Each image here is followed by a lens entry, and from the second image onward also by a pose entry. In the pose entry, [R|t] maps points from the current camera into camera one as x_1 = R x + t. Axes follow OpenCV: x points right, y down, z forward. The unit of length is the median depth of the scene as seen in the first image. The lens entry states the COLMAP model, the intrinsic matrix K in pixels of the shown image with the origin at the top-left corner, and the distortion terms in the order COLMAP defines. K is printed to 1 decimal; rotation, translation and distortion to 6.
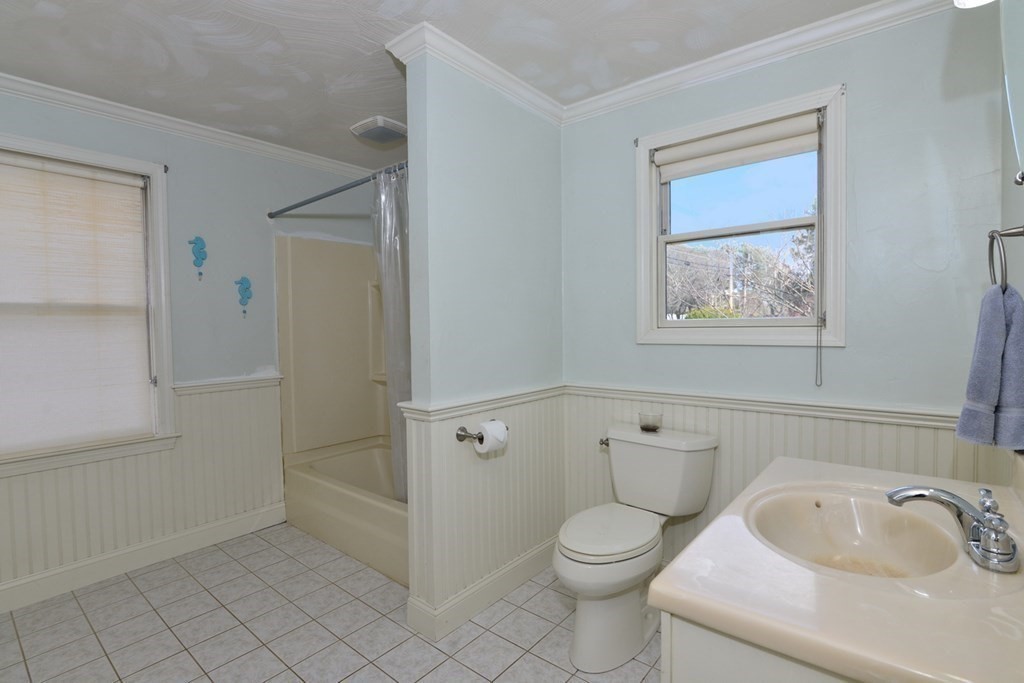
lens RADIAL K [[488.3, 0, 512.5], [0, 488.3, 337.3], [0, 0, 1]] dist [-0.014018, 0.000374]
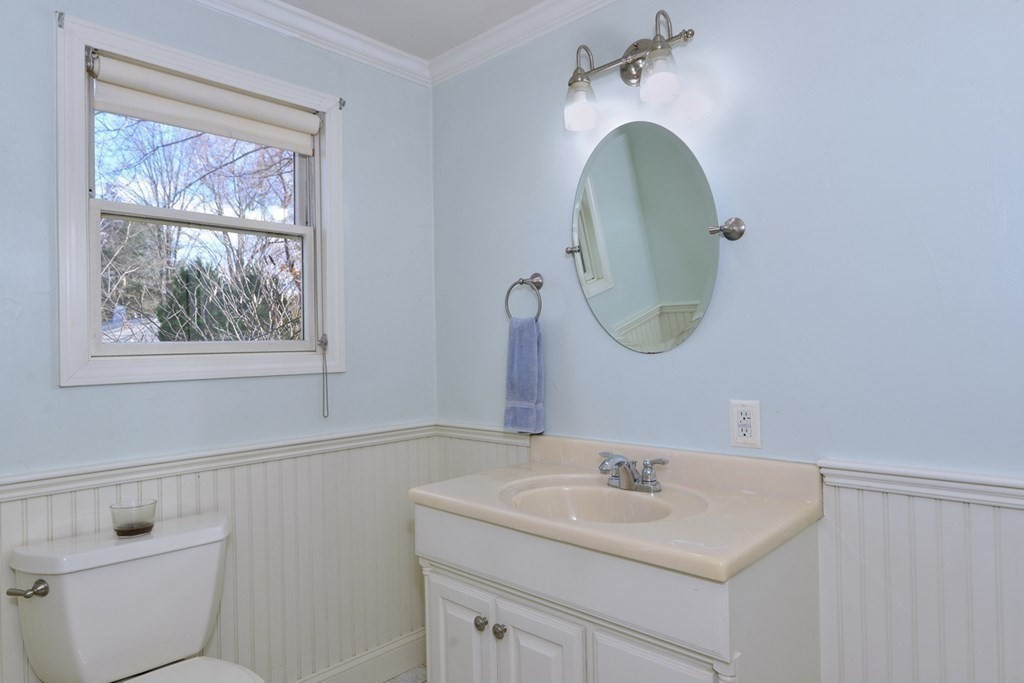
lens RADIAL K [[635.2, 0, 512.9], [0, 635.2, 344.3], [0, 0, 1]] dist [-0.005306, 0.002725]
pose [[0.065878, 0.020440, 0.997618, -0.488678], [0.052097, 0.998356, -0.023896, 0.010697], [-0.996467, 0.053547, 0.064705, 0.542912]]
